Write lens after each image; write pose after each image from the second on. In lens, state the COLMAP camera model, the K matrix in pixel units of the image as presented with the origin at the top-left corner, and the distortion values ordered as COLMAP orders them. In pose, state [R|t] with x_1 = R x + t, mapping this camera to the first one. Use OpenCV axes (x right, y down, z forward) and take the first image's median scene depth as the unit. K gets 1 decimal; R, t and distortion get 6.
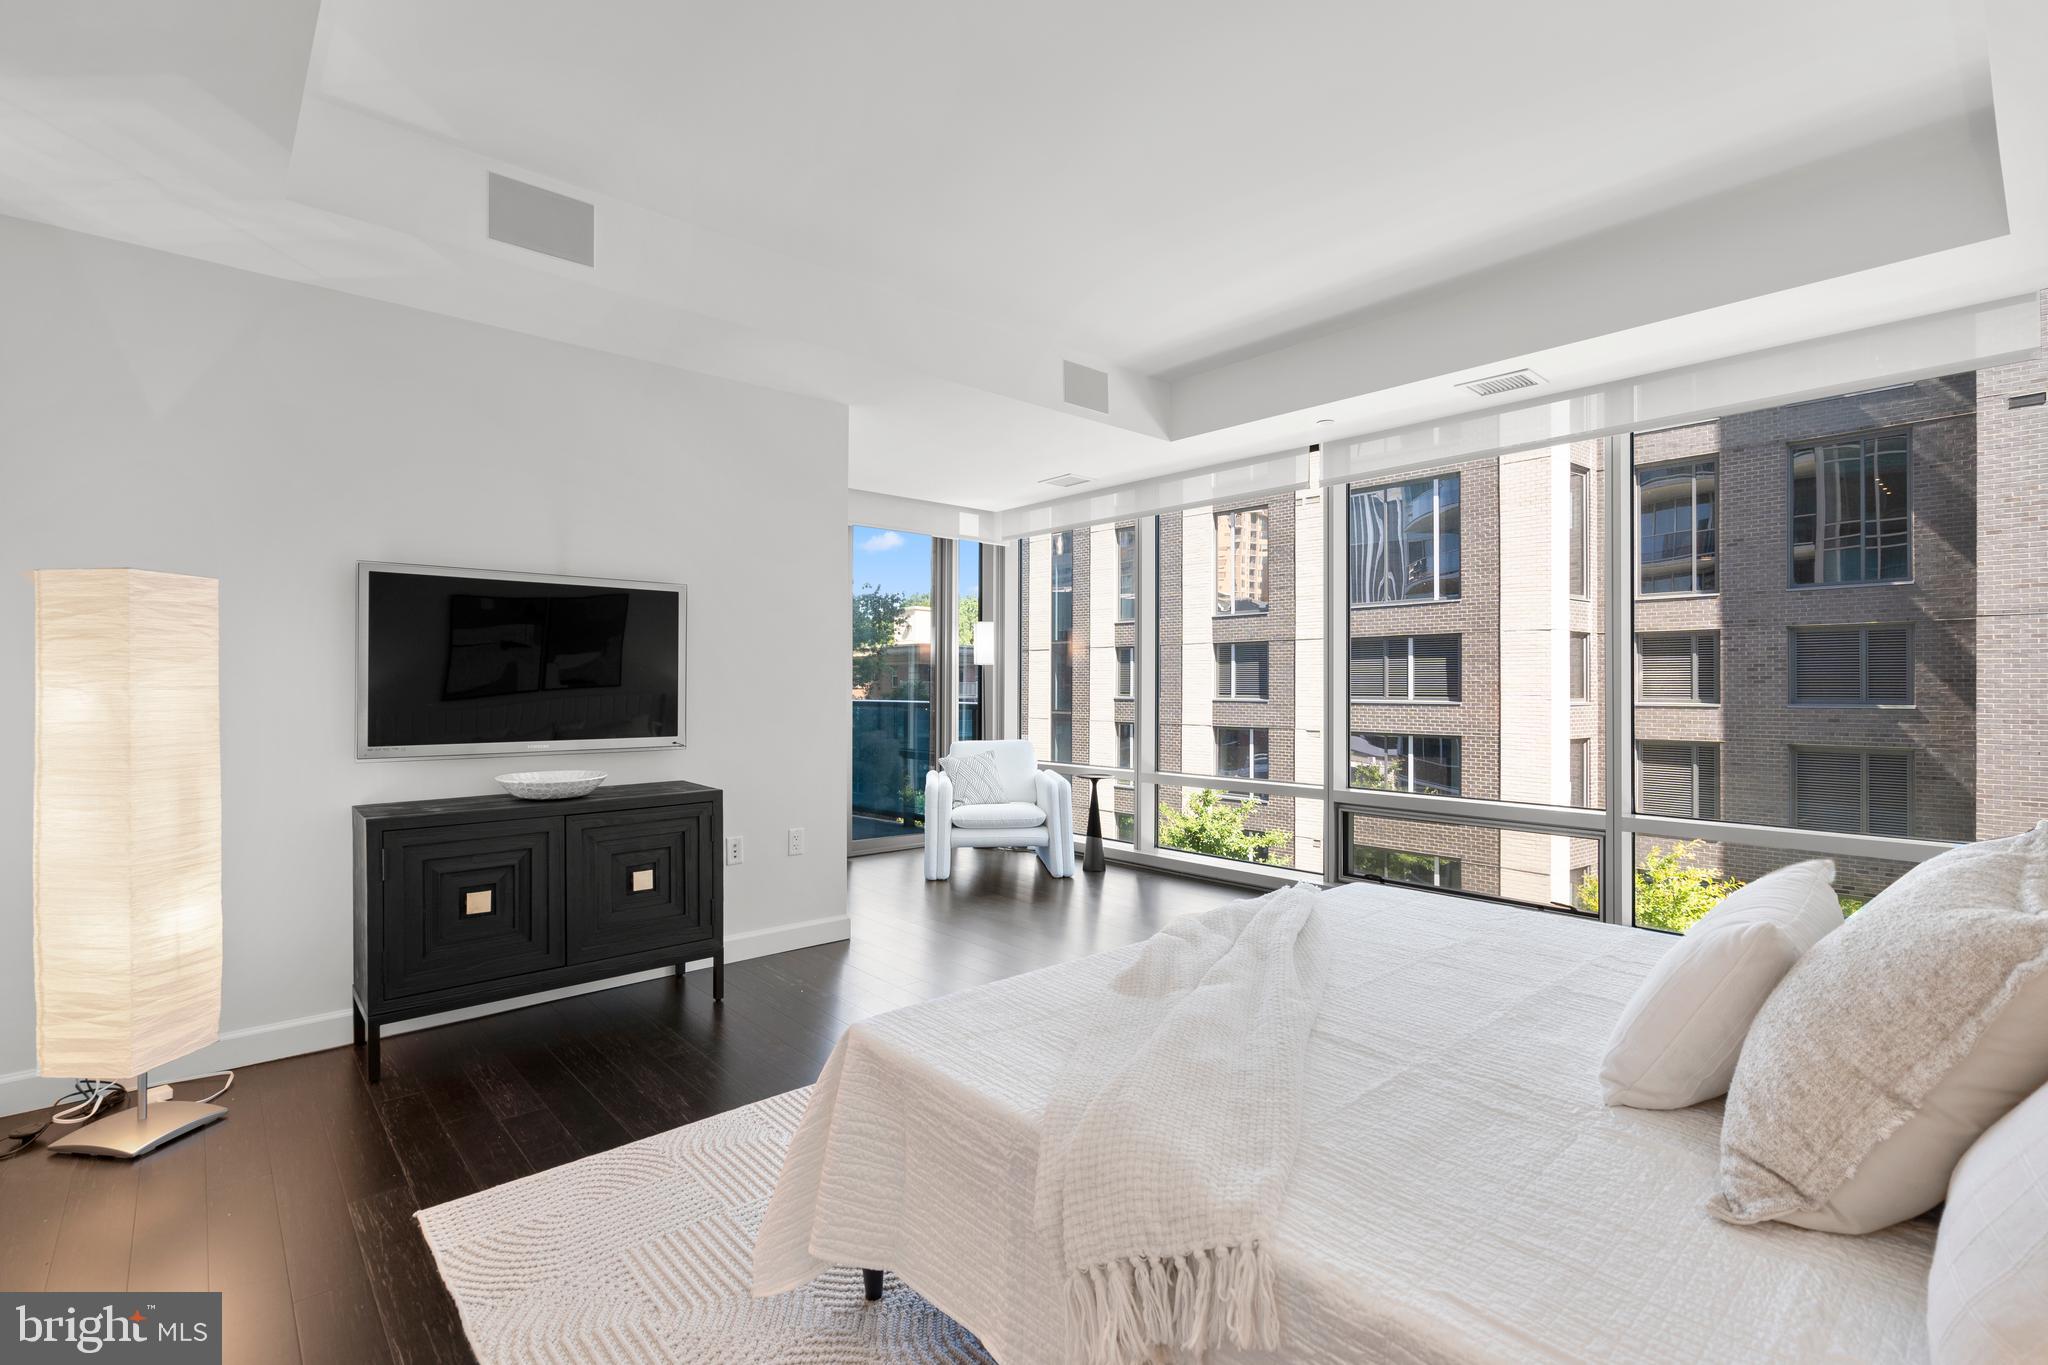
lens RADIAL K [[931.5, 0, 1011.9], [0, 931.5, 681.6], [0, 0, 1]] dist [-0.006739, 0.002147]
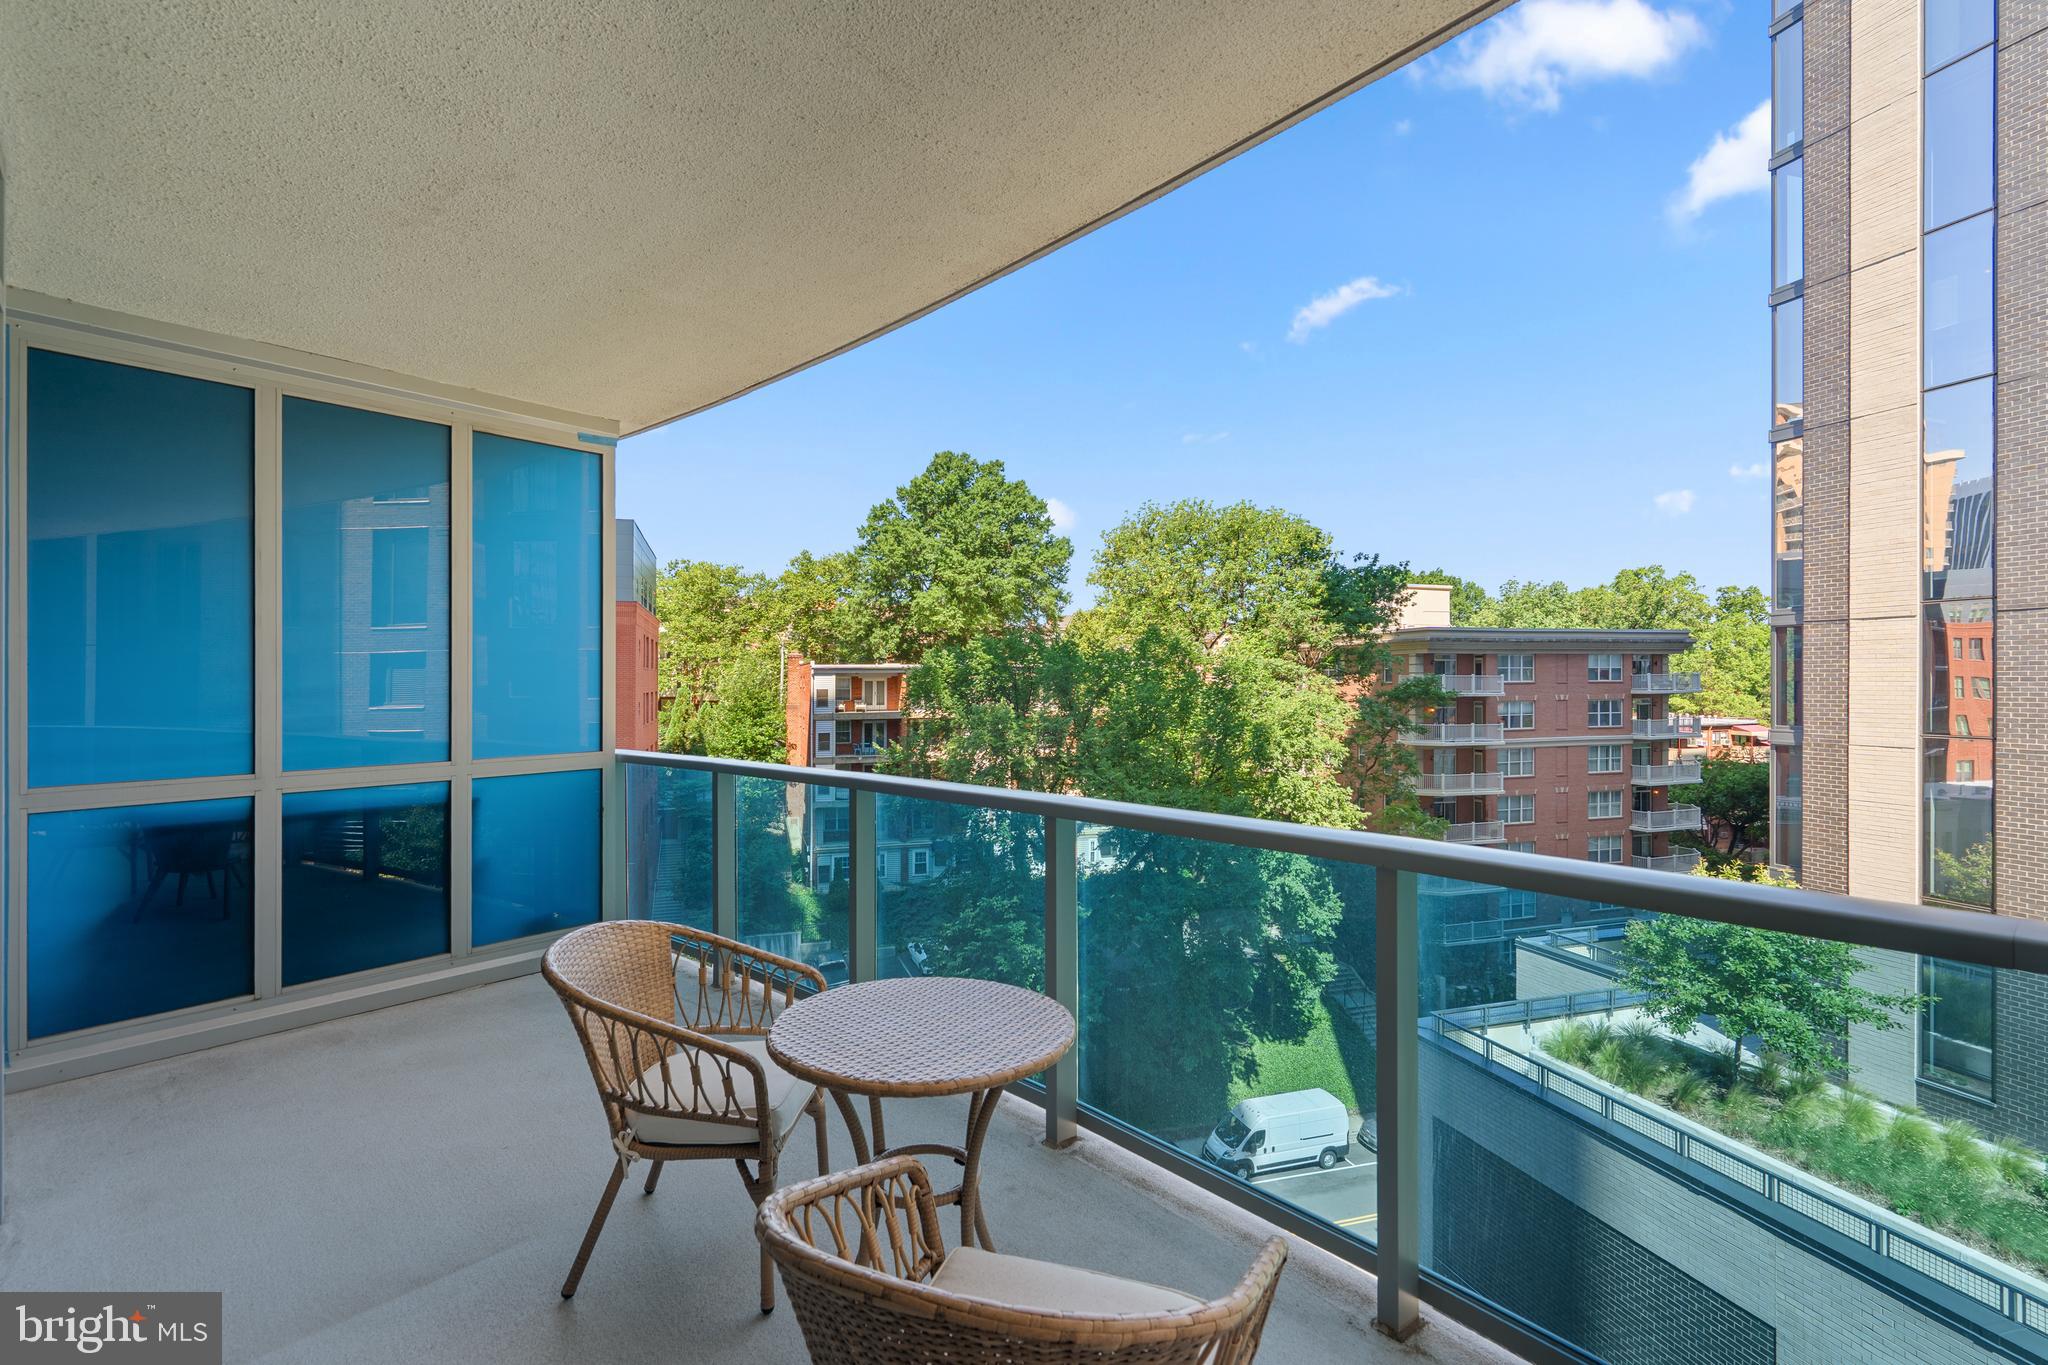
lens RADIAL K [[931.5, 0, 1017.1], [0, 931.5, 695.3], [0, 0, 1]] dist [-0.006739, 0.002147]
pose [[0.908211, -0.000364, -0.418512, -0.261258], [0.009517, 0.999759, 0.019783, -0.005581], [0.418404, -0.021950, 0.907996, 0.414317]]
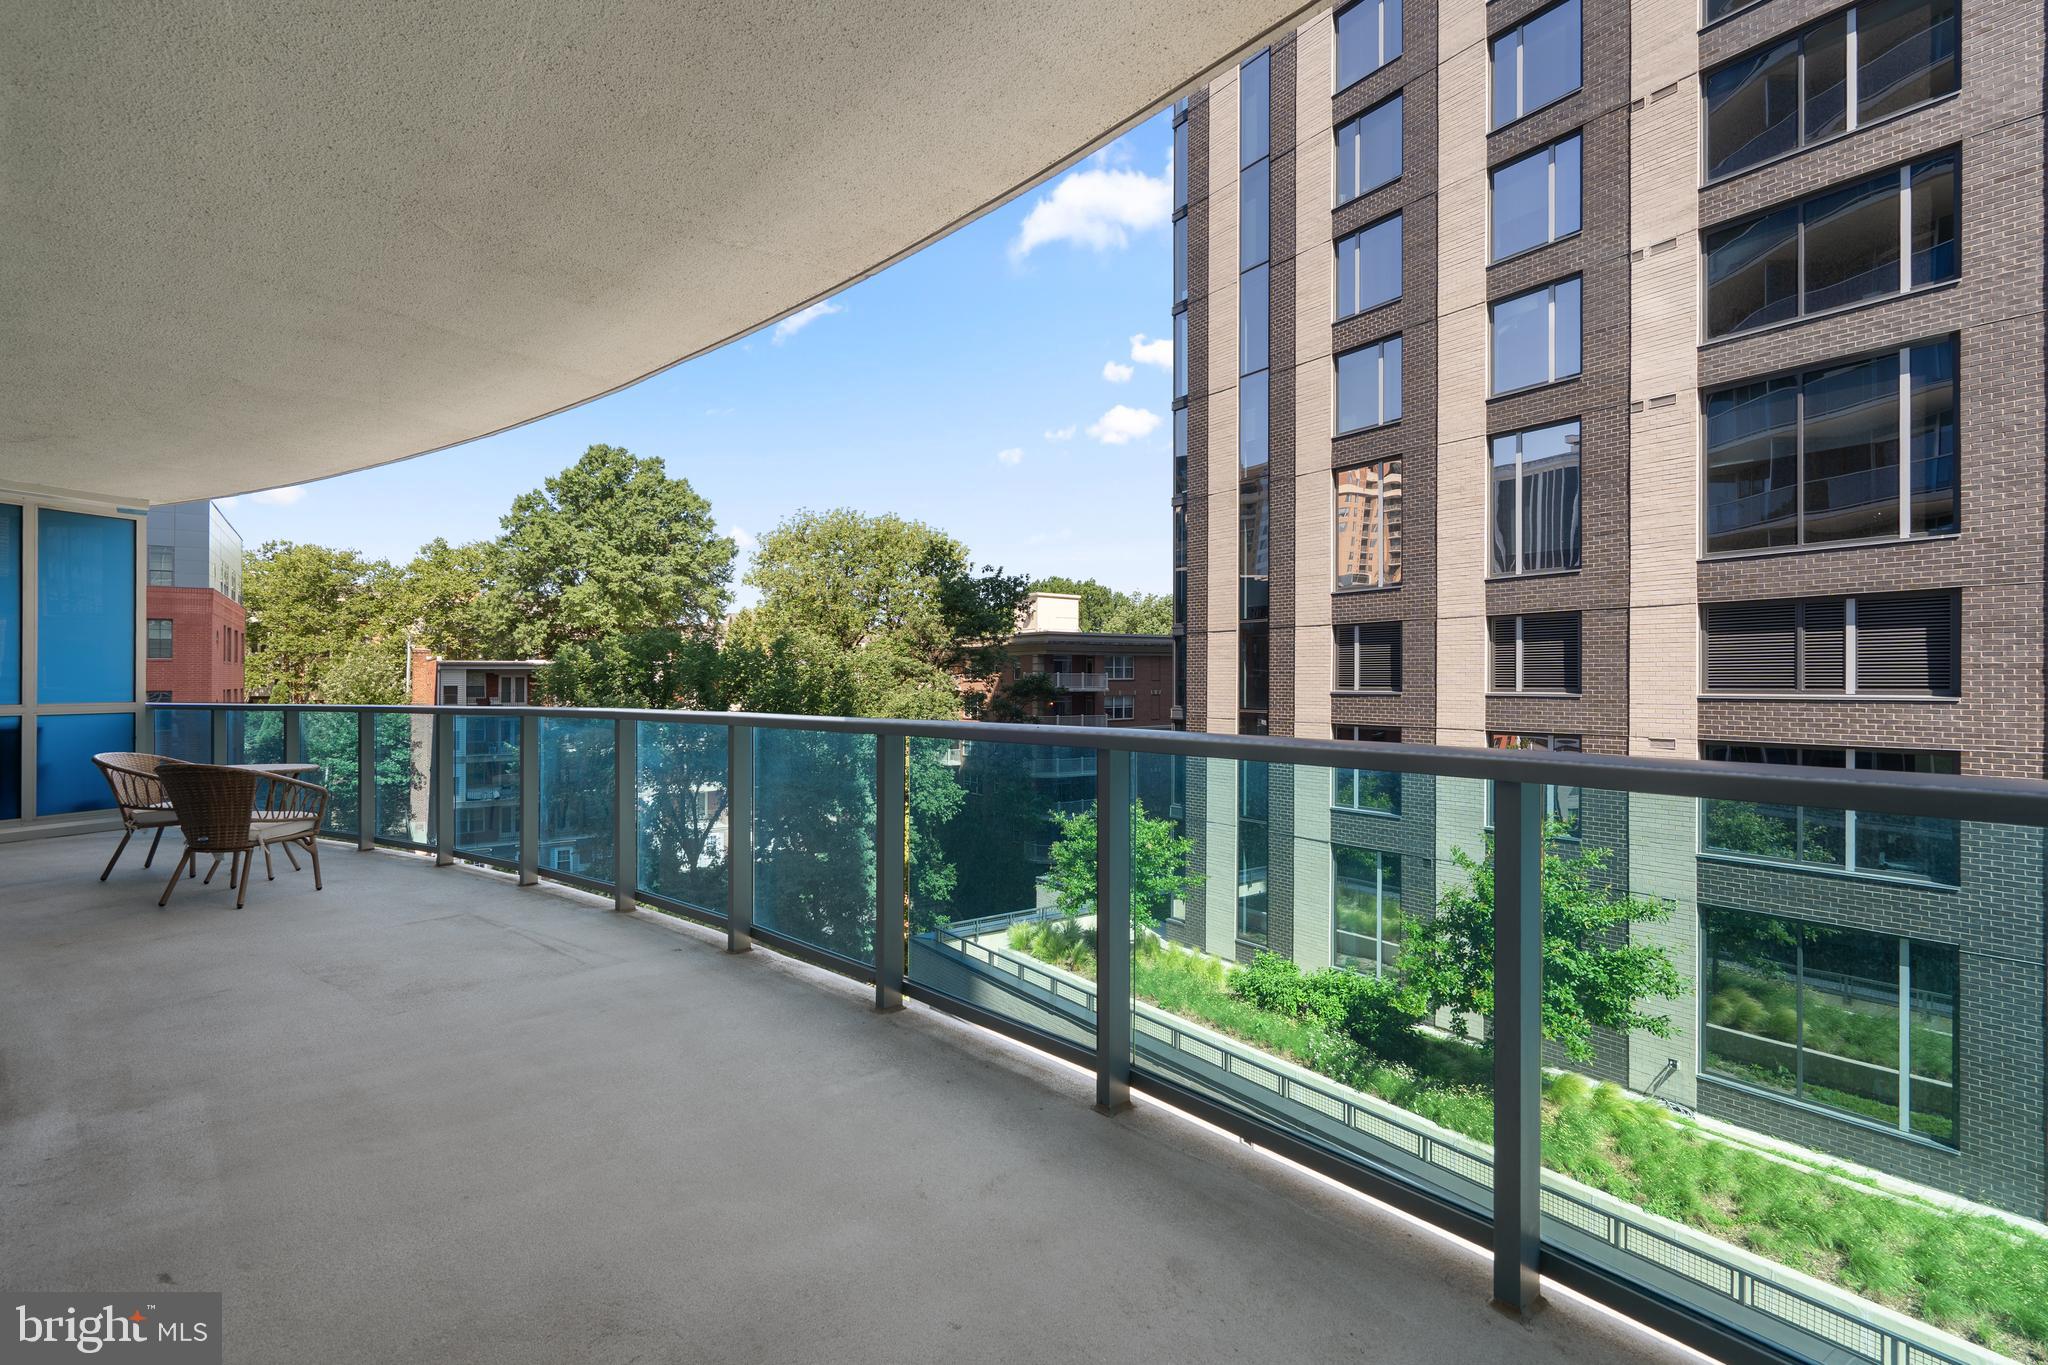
lens RADIAL K [[931.5, 0, 1013.0], [0, 931.5, 682.3], [0, 0, 1]] dist [-0.006739, 0.002147]
pose [[0.993219, -0.005783, -0.116119, -0.072202], [0.006902, 0.999934, 0.009236, 0.001398], [0.116058, -0.009975, 0.993192, 0.263304]]
